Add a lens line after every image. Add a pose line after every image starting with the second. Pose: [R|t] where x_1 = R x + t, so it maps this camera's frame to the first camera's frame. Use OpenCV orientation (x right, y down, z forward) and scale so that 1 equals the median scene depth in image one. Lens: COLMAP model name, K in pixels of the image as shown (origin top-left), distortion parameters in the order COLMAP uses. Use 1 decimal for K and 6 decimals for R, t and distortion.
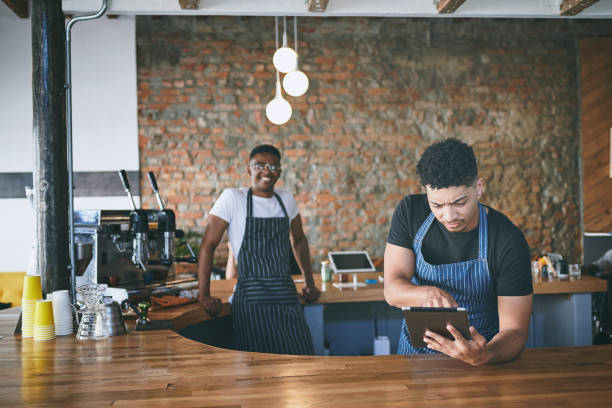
lens RADIAL K [[686.3, 0, 306.4], [0, 686.3, 201.5], [0, 0, 1]] dist [-0.004982, 0.000000]
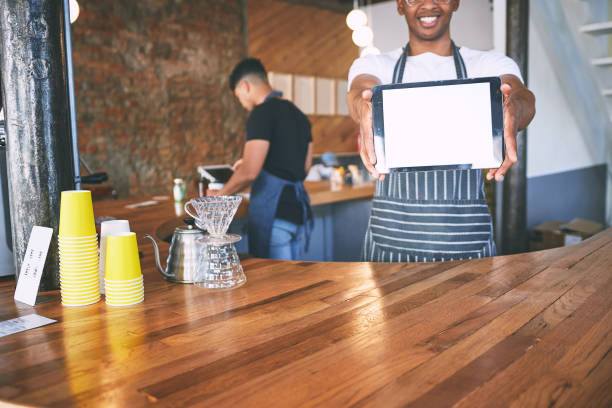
lens RADIAL K [[558.6, 0, 305.0], [0, 558.6, 202.9], [0, 0, 1]] dist [-0.023338, 0.000000]
pose [[0.736047, -0.074044, 0.672869, -0.210126], [0.011430, 0.995218, 0.097013, 0.030924], [-0.676834, -0.063715, 0.733373, 0.201643]]
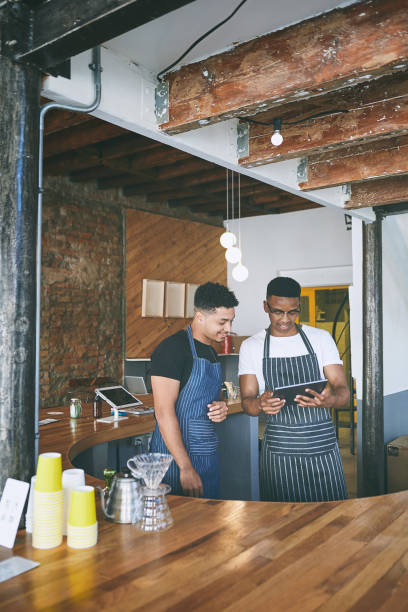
lens RADIAL K [[558.6, 0, 200.2], [0, 558.6, 312.0], [0, 0, 1]] dist [-0.023338, 0.000000]
pose [[0.689525, 0.038729, 0.723226, -0.264512], [-0.015688, 0.999134, -0.038547, -0.003961], [-0.724092, 0.015234, 0.689535, 0.178726]]
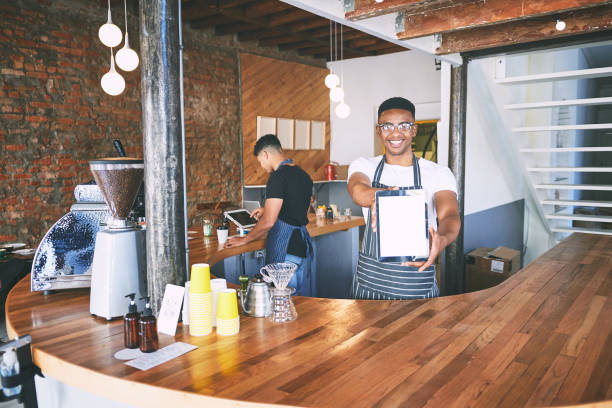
lens RADIAL K [[486.3, 0, 305.8], [0, 486.3, 207.8], [0, 0, 1]] dist [0.002966, -0.016062]
pose [[0.688303, -0.064060, 0.722589, -0.280894], [-0.005392, 0.995614, 0.093401, -0.006471], [-0.725403, -0.068184, 0.684939, 0.171632]]
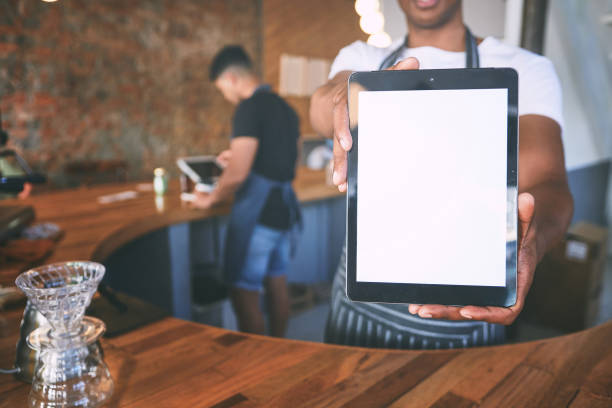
lens RADIAL K [[486.3, 0, 303.9], [0, 486.3, 202.3], [0, 0, 1]] dist [0.002966, -0.016062]
pose [[0.766004, -0.086655, 0.636968, -0.137562], [-0.024977, 0.986113, 0.164190, 0.015024], [-0.642350, -0.141680, 0.753202, 0.245721]]
